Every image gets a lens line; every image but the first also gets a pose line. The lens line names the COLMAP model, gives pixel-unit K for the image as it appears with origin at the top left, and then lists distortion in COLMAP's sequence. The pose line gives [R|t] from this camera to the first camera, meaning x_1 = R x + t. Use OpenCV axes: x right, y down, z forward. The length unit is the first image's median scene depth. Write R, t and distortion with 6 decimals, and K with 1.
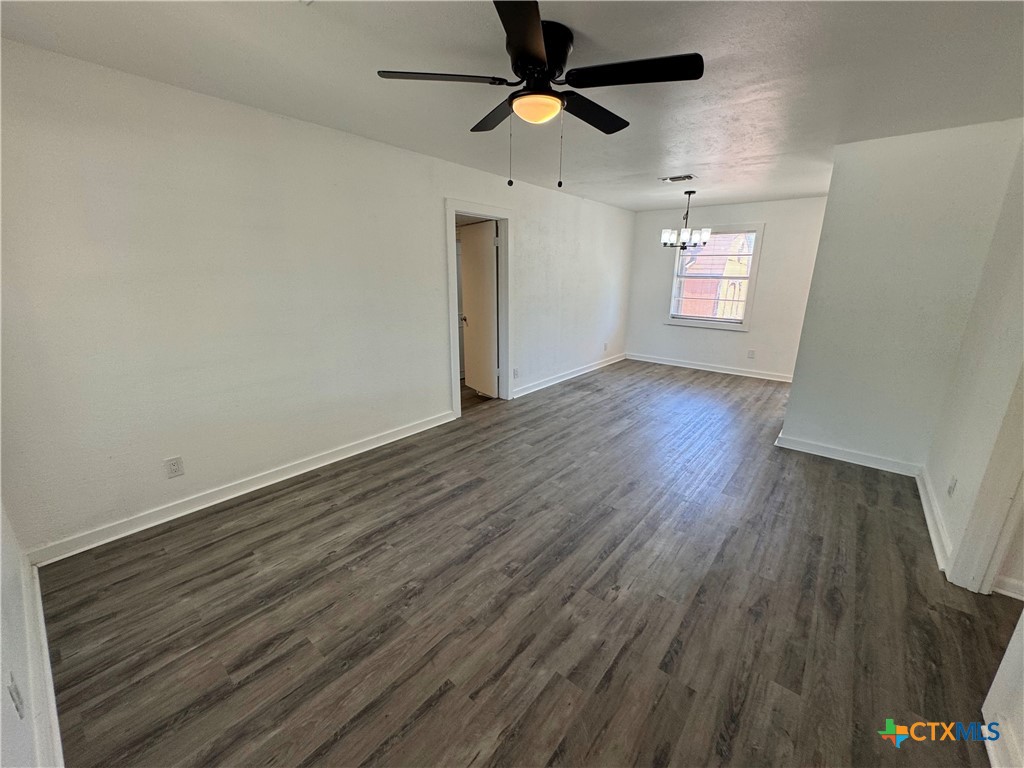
lens RADIAL K [[409.2, 0, 511.6], [0, 409.2, 385.0], [0, 0, 1]] dist [-0.001920, 0.000630]
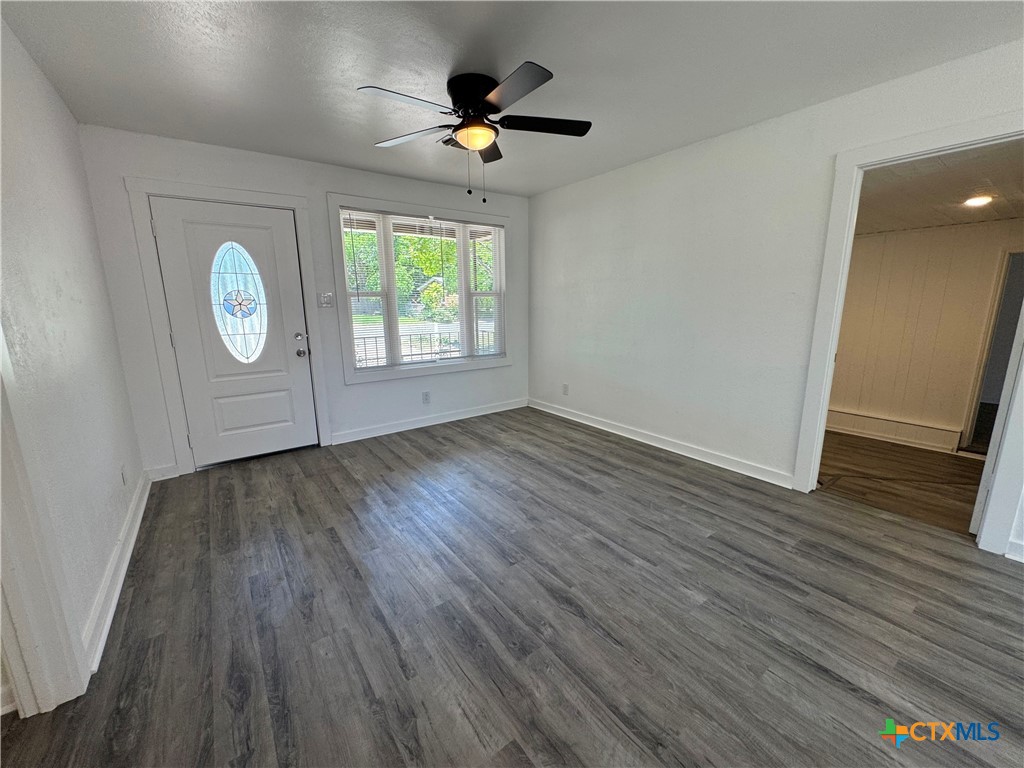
lens RADIAL K [[409.2, 0, 512.7], [0, 409.2, 383.9], [0, 0, 1]] dist [-0.001920, 0.000630]
pose [[-0.243439, 0.189038, -0.951316, 0.889211], [-0.248693, 0.935867, 0.249608, -0.201284], [0.937491, 0.297350, -0.180814, 1.004984]]
